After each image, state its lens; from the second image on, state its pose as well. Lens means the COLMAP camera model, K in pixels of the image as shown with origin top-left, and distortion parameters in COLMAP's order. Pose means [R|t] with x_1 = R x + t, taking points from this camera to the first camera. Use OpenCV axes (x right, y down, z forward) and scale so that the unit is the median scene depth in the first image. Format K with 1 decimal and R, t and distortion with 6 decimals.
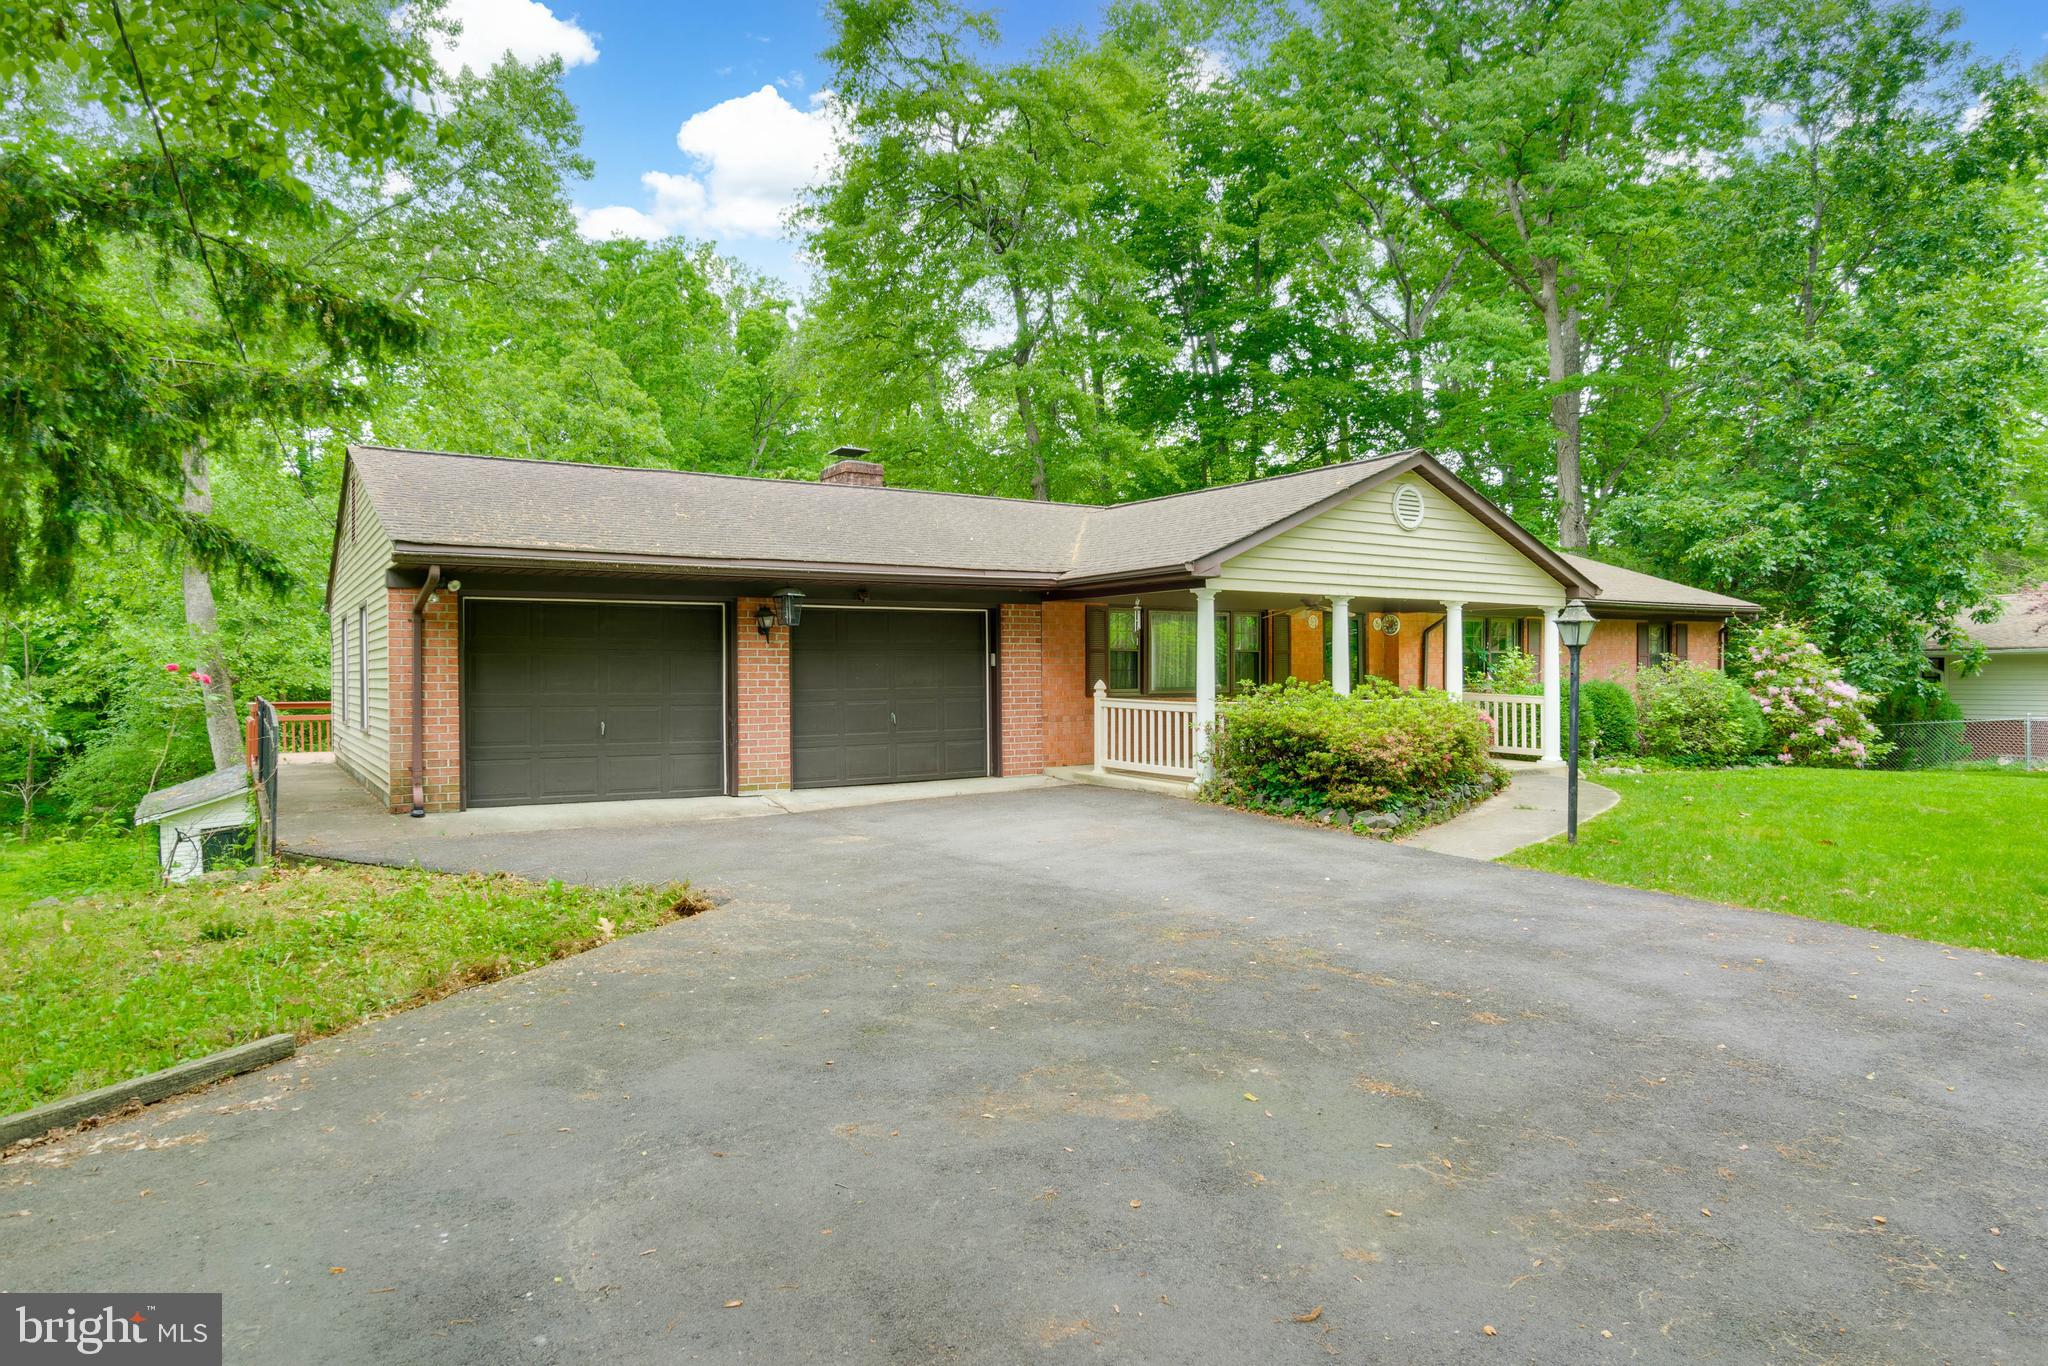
lens RADIAL K [[1216.8, 0, 1024.0], [0, 1216.8, 683.0], [0, 0, 1]] dist [-0.003837, 0.001209]
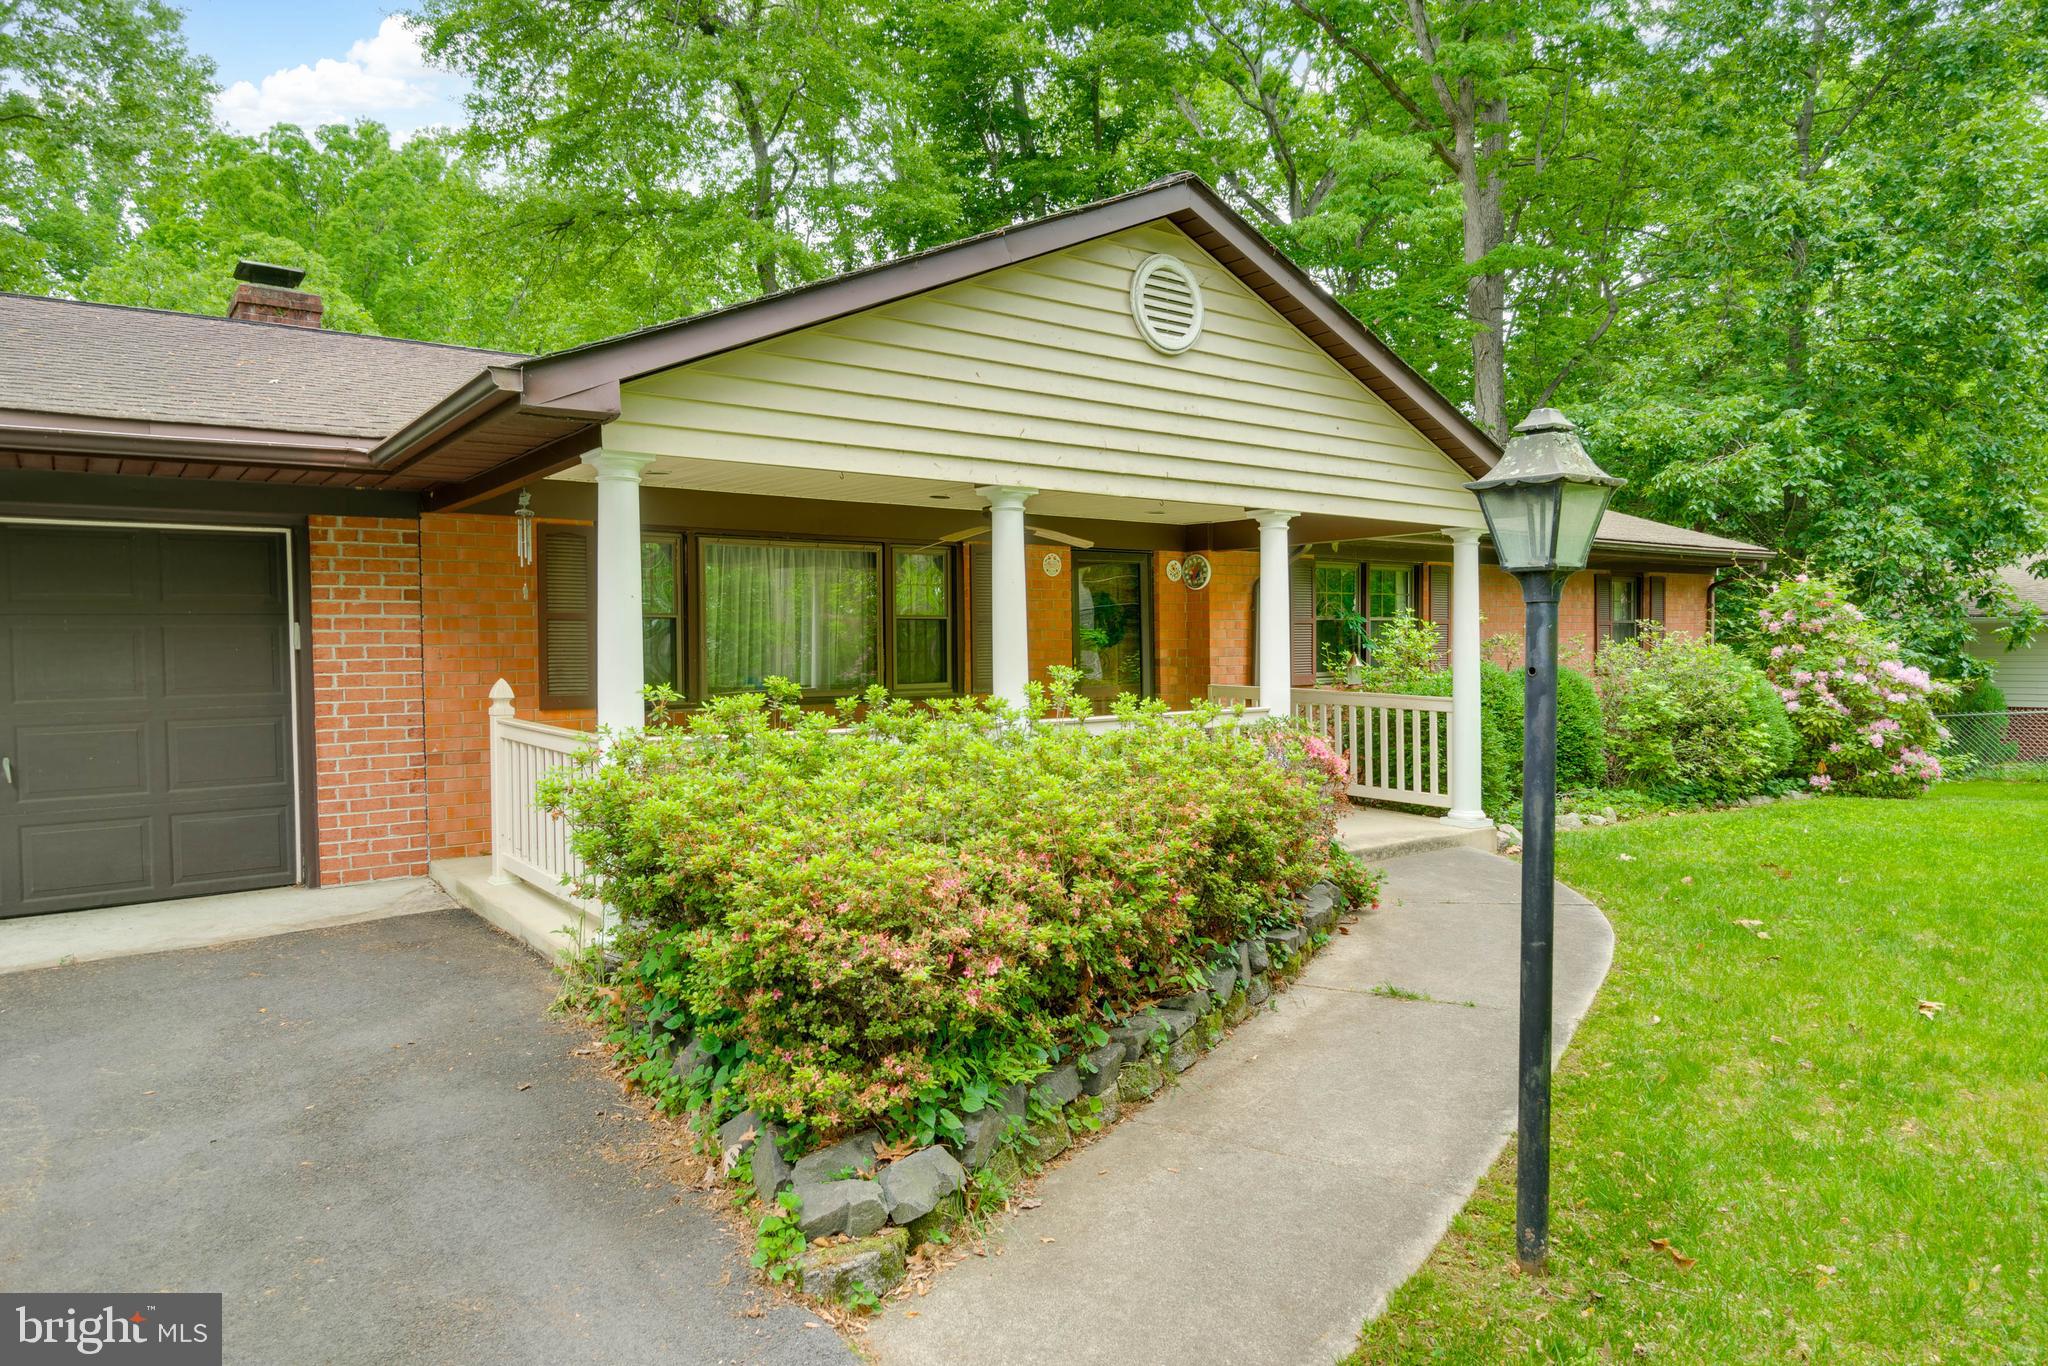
lens RADIAL K [[1259.2, 0, 1024.0], [0, 1259.2, 683.0], [0, 0, 1]] dist [0.003872, -0.001297]
pose [[0.997537, -0.008774, 0.069591, 0.170065], [0.007555, 0.999814, 0.017769, -0.005914], [-0.069734, -0.017200, 0.997417, 0.389236]]
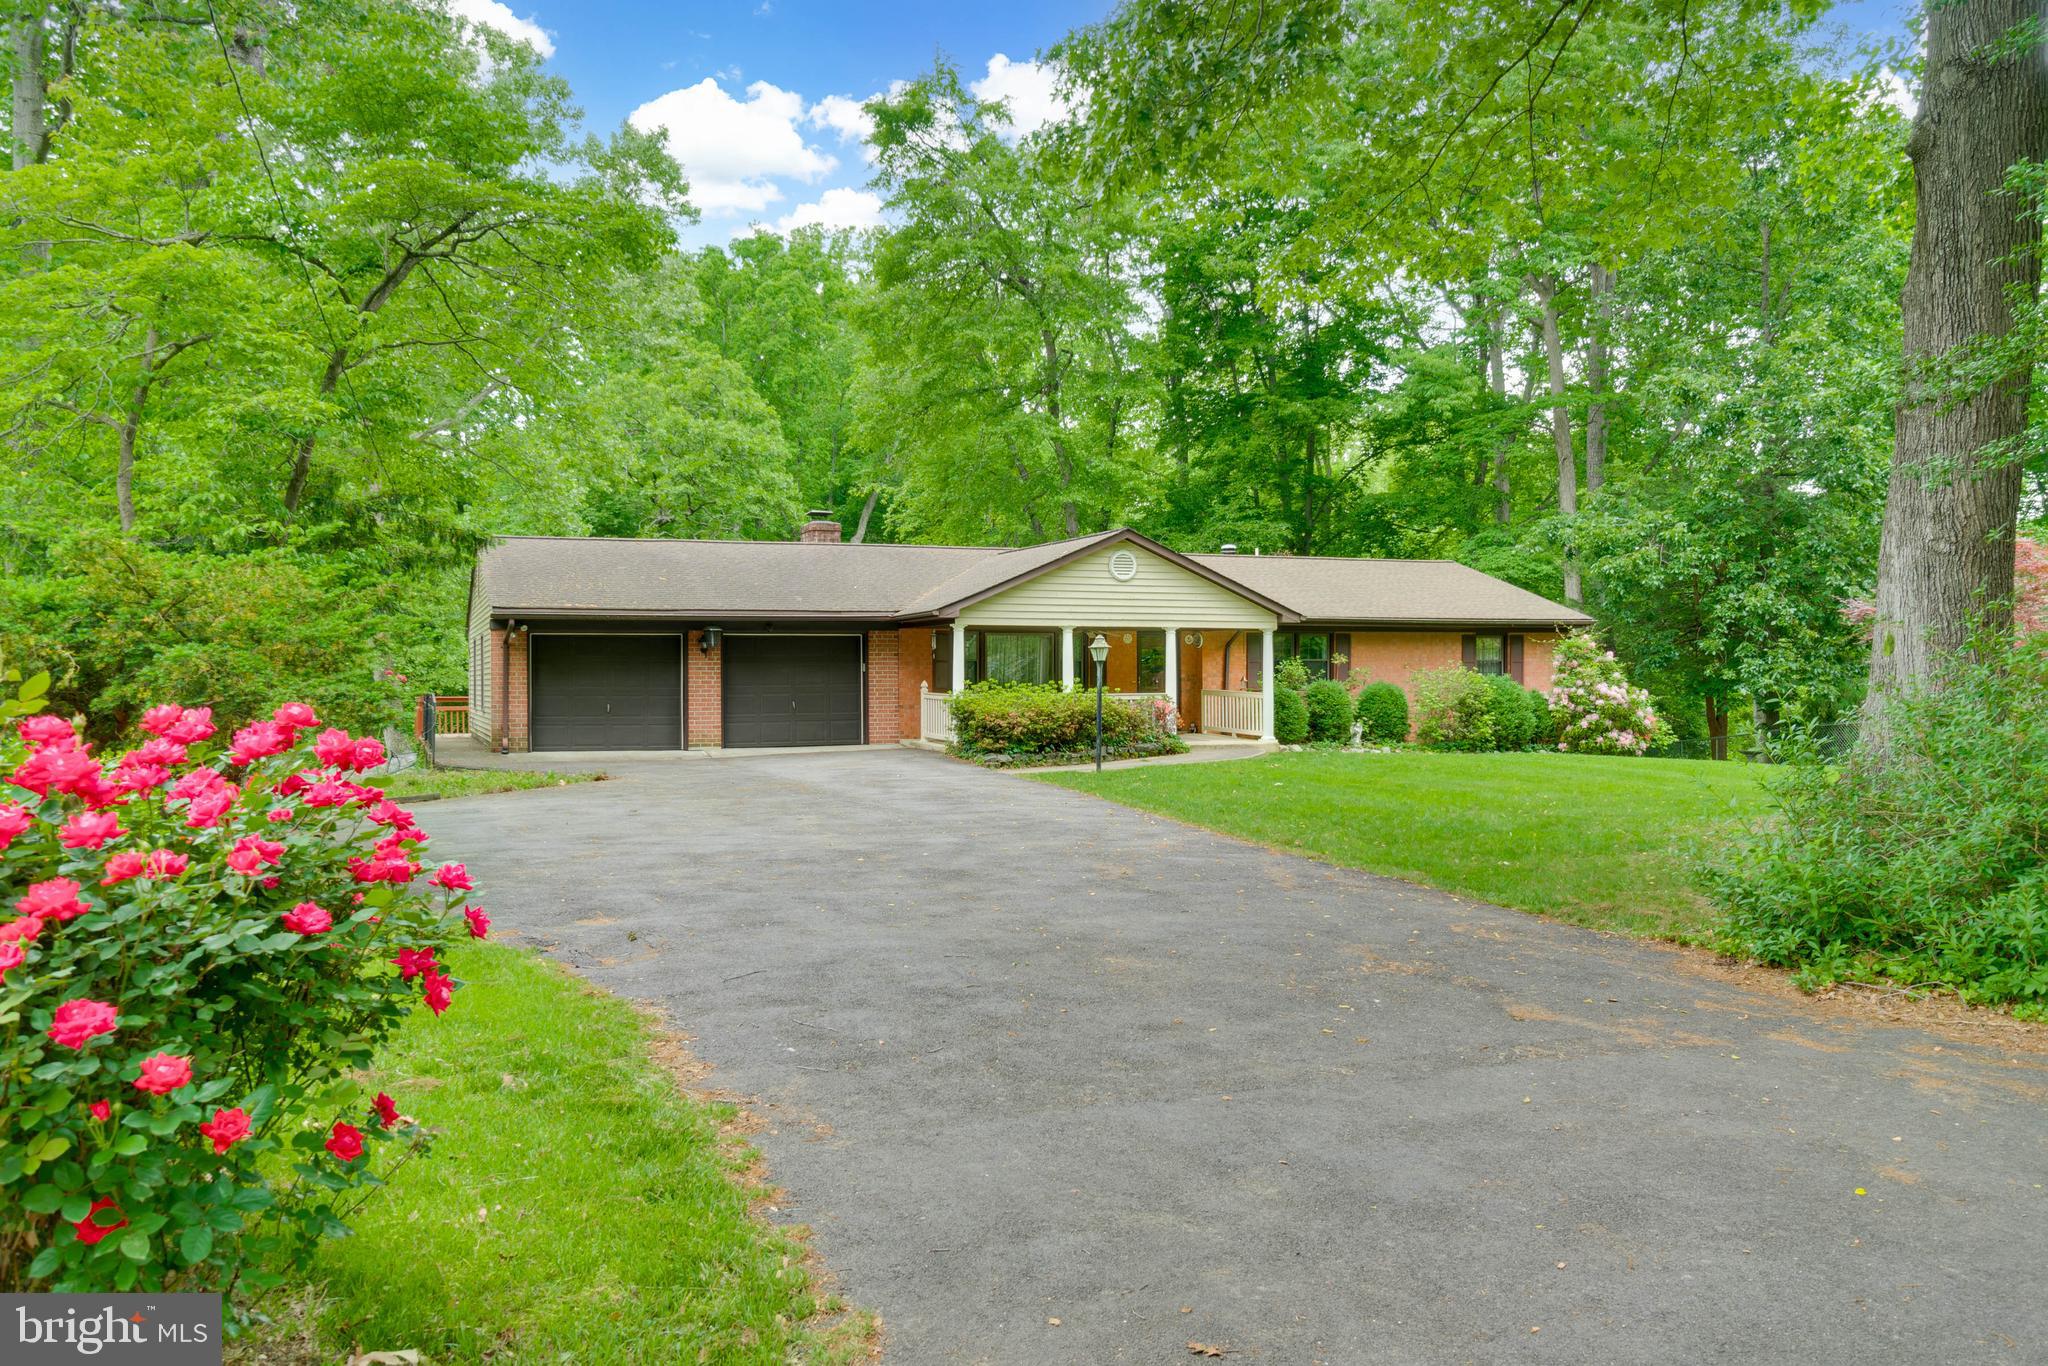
lens RADIAL K [[1586.2, 0, 1024.0], [0, 1586.2, 683.0], [0, 0, 1]] dist [0.005330, 0.001248]
pose [[0.980873, 0.001047, -0.194646, 0.434227], [-0.001929, 0.999989, -0.004340, 0.006760], [0.194639, 0.004633, 0.980864, -0.707035]]
